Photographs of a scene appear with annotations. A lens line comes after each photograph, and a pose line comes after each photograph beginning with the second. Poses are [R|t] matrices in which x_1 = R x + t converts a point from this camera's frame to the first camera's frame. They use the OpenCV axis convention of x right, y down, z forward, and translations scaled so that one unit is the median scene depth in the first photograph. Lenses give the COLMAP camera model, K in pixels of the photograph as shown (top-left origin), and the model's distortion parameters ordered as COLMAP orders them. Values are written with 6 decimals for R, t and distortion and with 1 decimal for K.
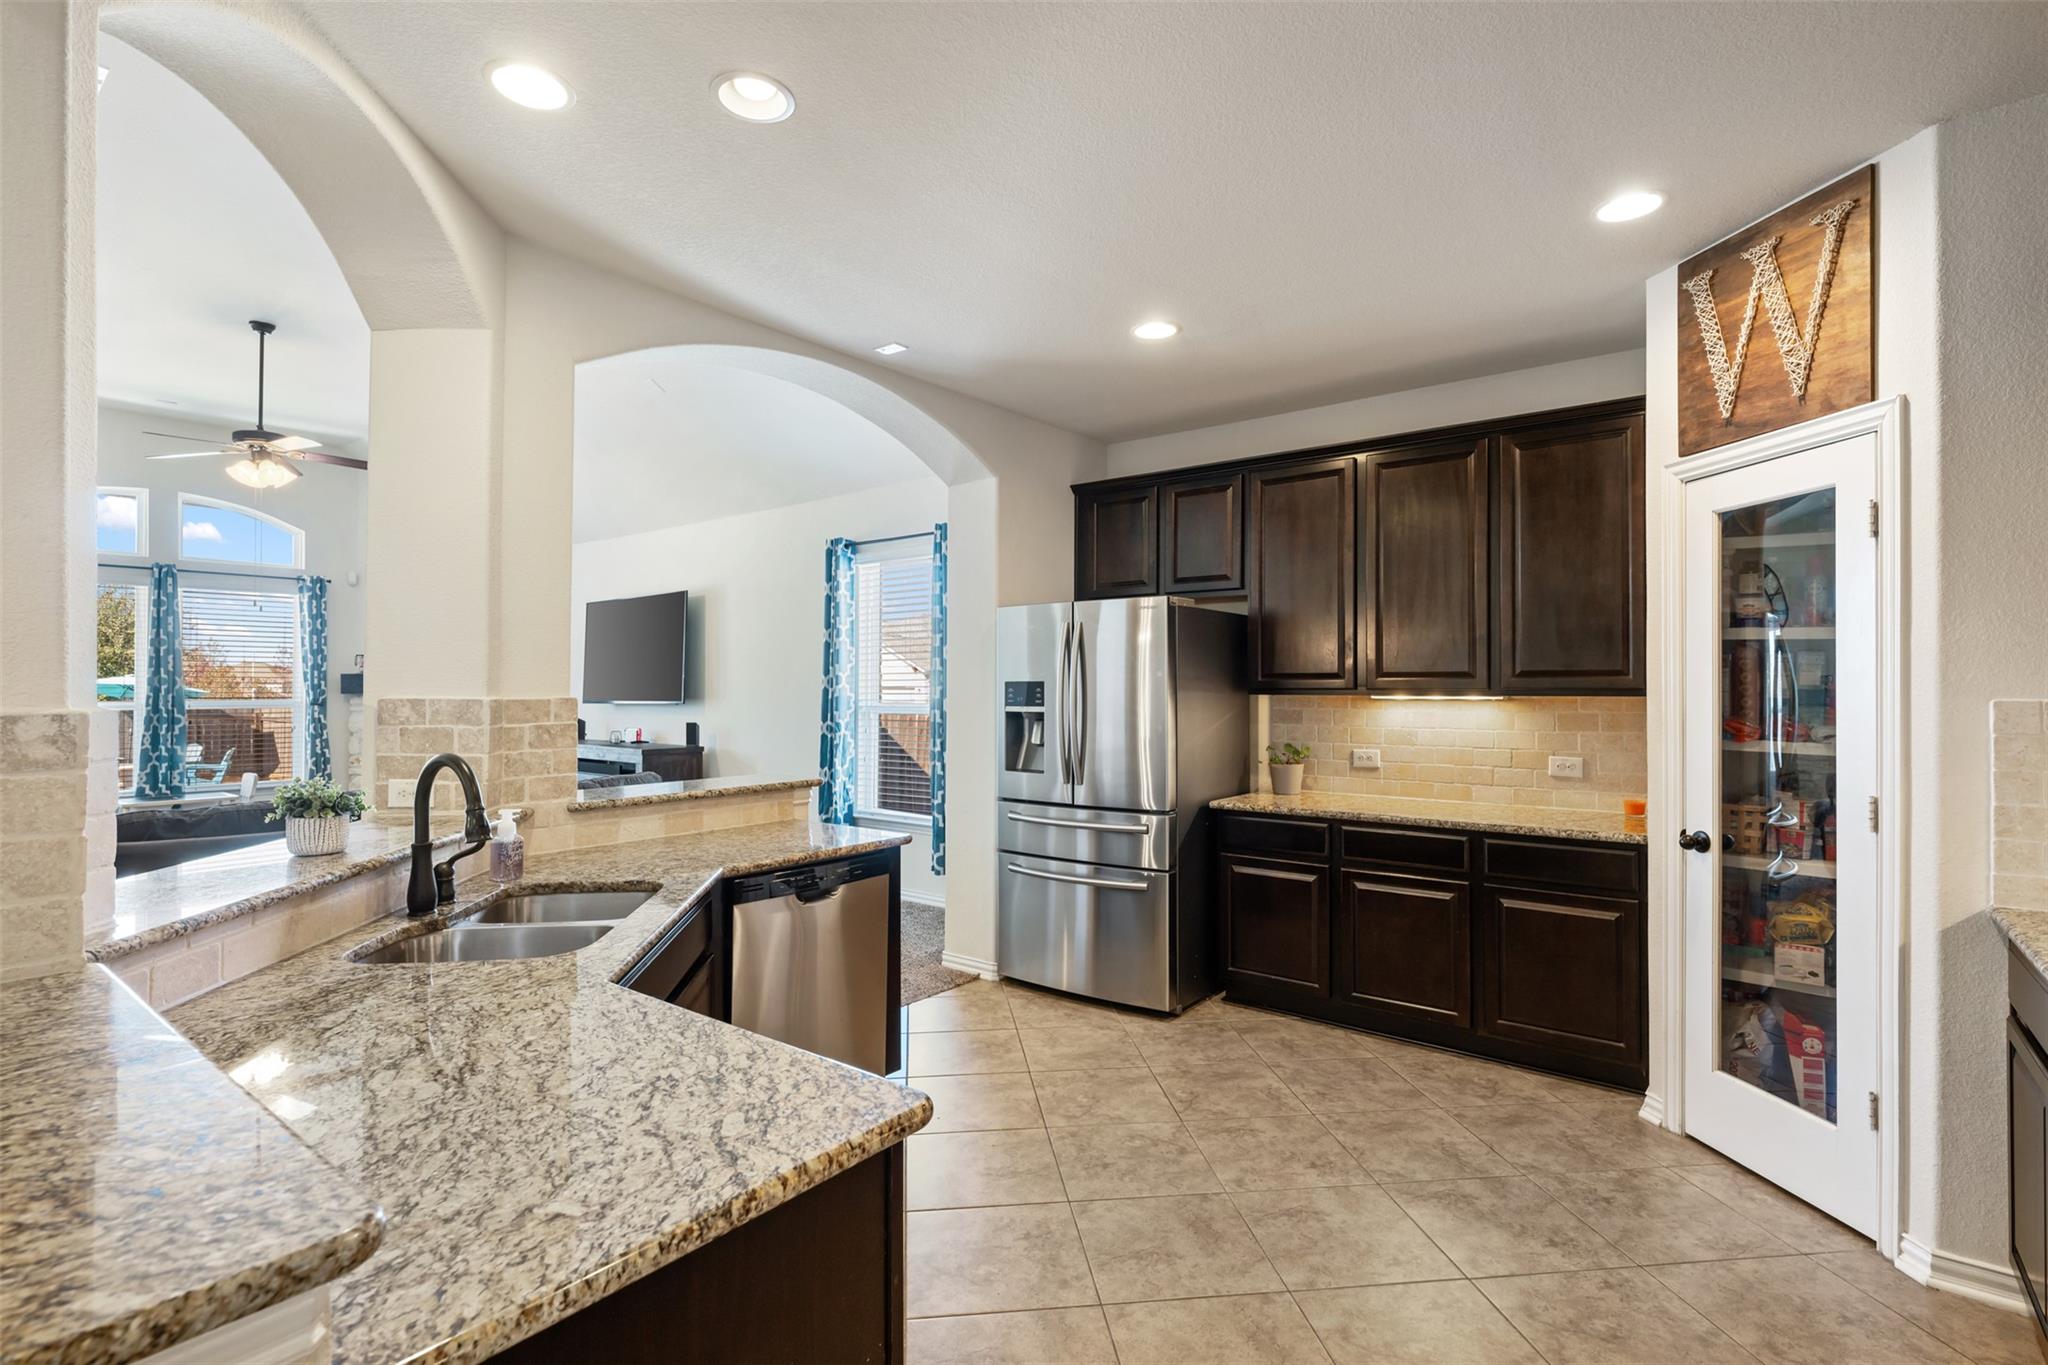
lens RADIAL K [[967.2, 0, 1024.0], [0, 967.2, 677.3], [0, 0, 1]] dist [-0.002693, -0.000489]
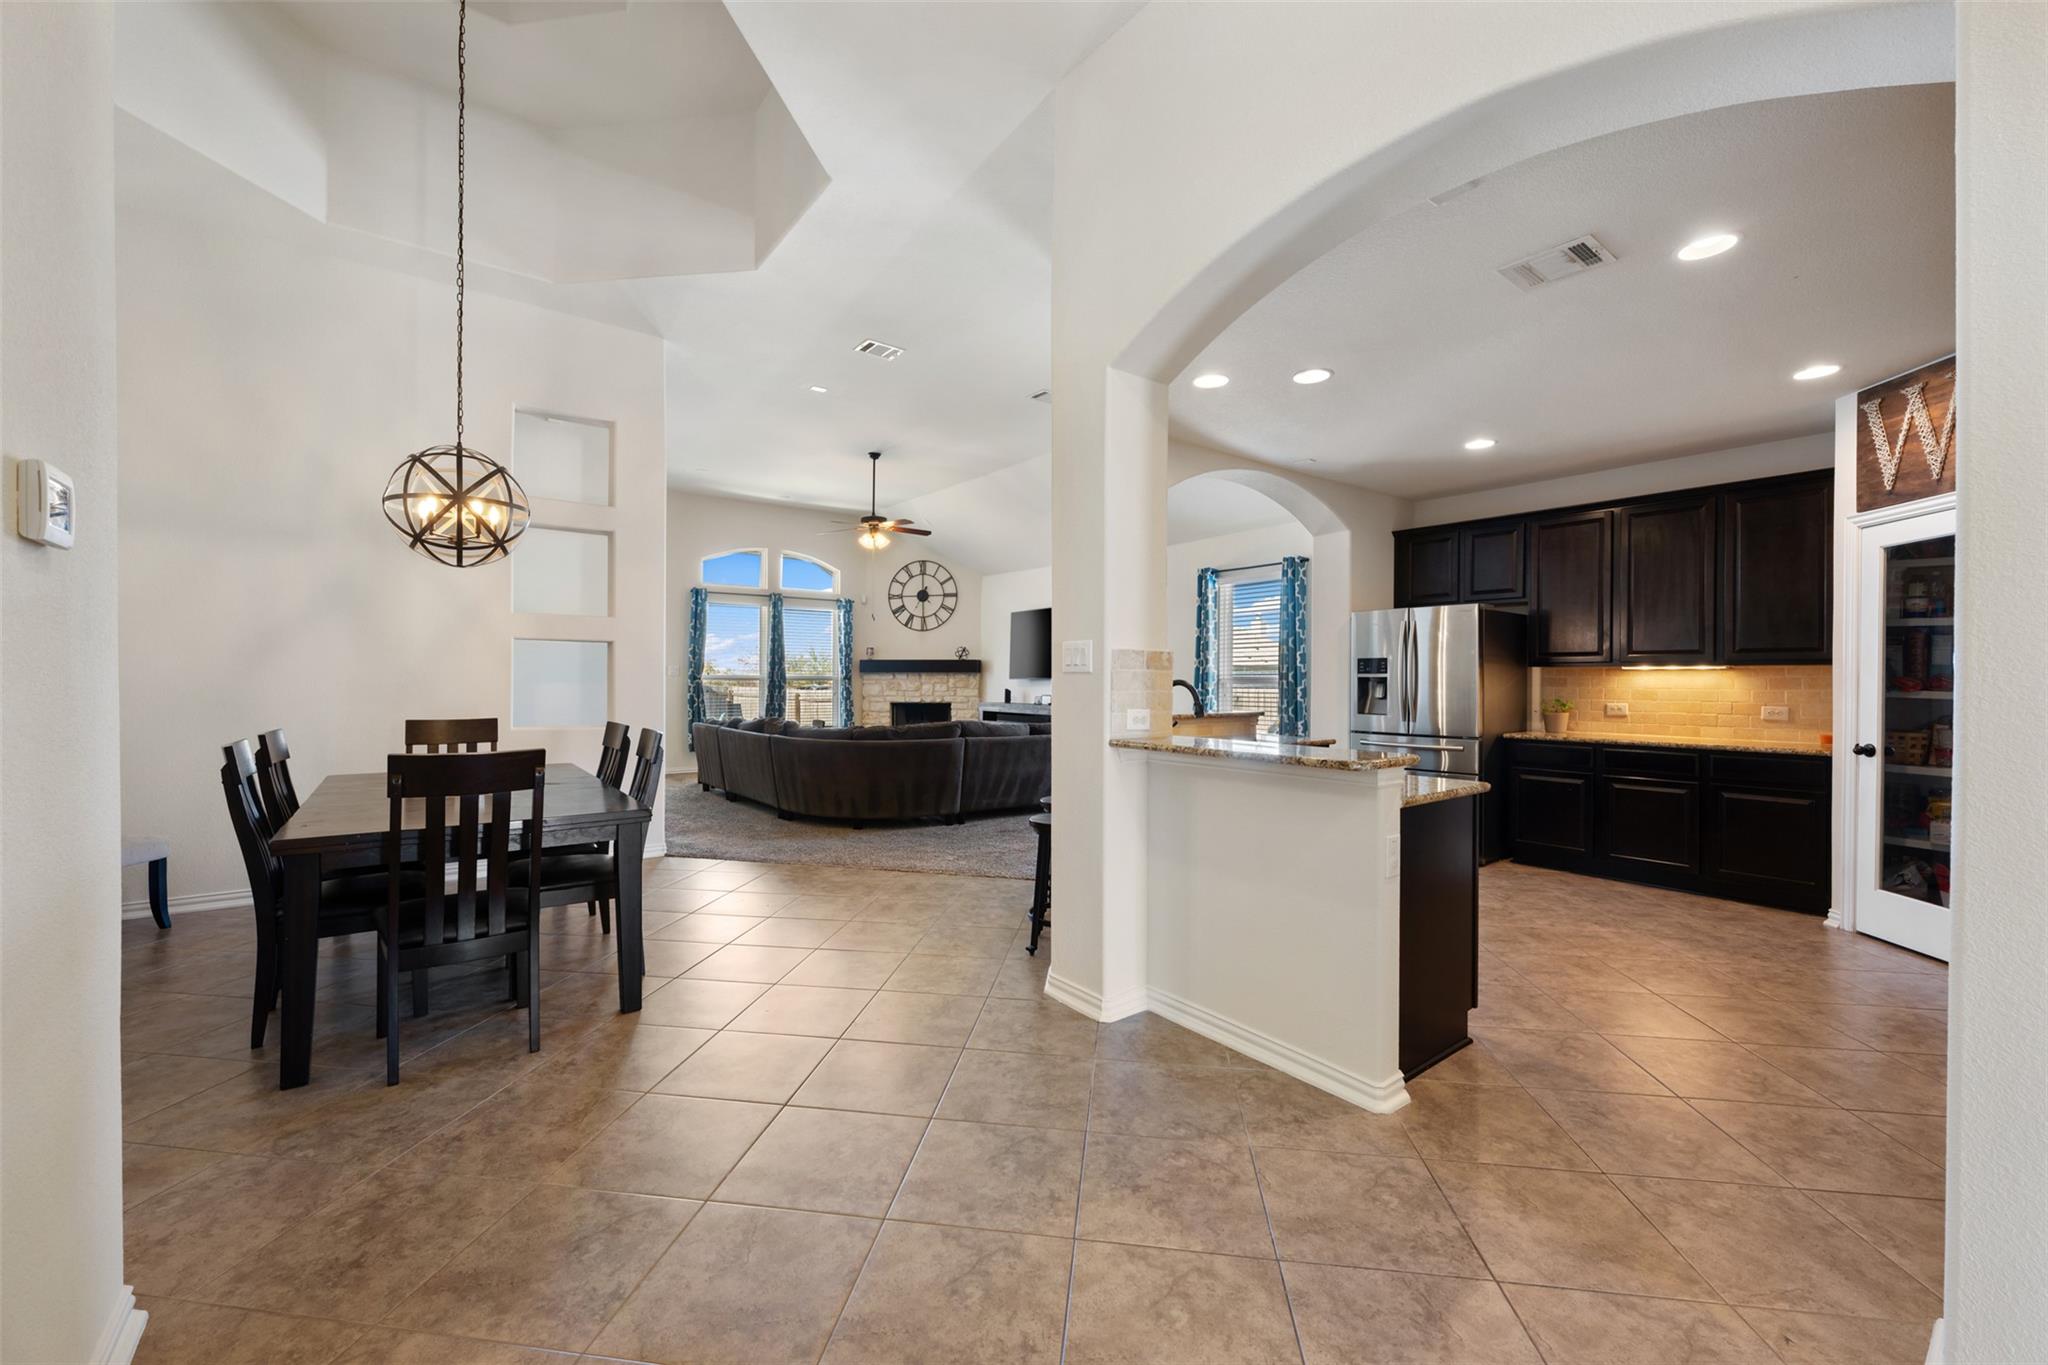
lens RADIAL K [[812.2, 0, 1022.7], [0, 812.2, 678.2], [0, 0, 1]] dist [-0.001080, 0.000173]
pose [[0.967656, 0.005068, -0.252223, -0.272611], [-0.002863, 0.999954, 0.009109, 0.033281], [0.252258, -0.008092, 0.967626, -0.555921]]
